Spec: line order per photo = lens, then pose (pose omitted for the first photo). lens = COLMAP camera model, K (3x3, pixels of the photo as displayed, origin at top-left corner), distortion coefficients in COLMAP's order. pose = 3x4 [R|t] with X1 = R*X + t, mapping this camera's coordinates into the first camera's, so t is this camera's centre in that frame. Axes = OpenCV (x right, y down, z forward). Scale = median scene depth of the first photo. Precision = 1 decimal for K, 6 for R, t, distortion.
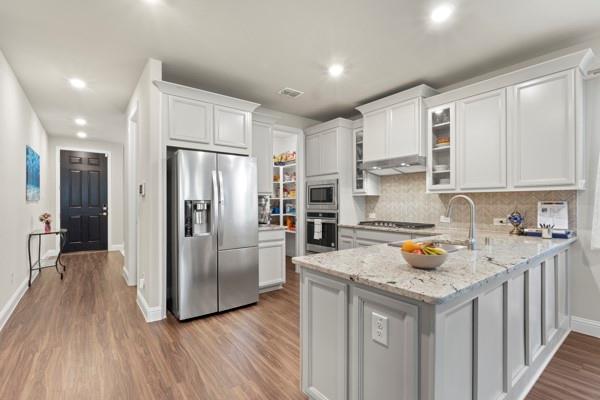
lens RADIAL K [[277.1, 0, 300.7], [0, 277.1, 201.8], [0, 0, 1]] dist [0.005067, 0.000961]
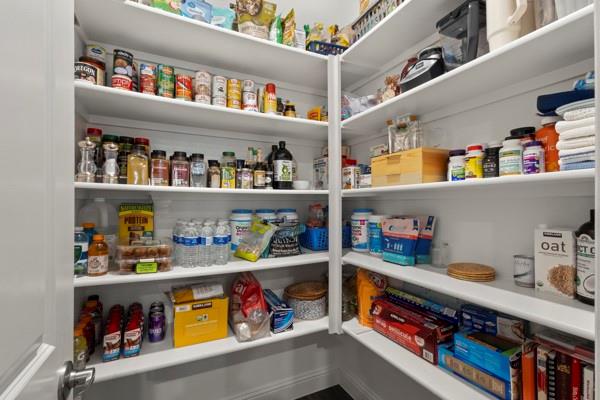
lens RADIAL K [[277.1, 0, 300.5], [0, 277.1, 201.1], [0, 0, 1]] dist [0.005067, 0.000961]
pose [[0.978307, -0.000085, -0.207163, -0.048212], [-0.001714, 0.999962, -0.008505, -0.001316], [0.207155, 0.008676, 0.978270, 0.749709]]
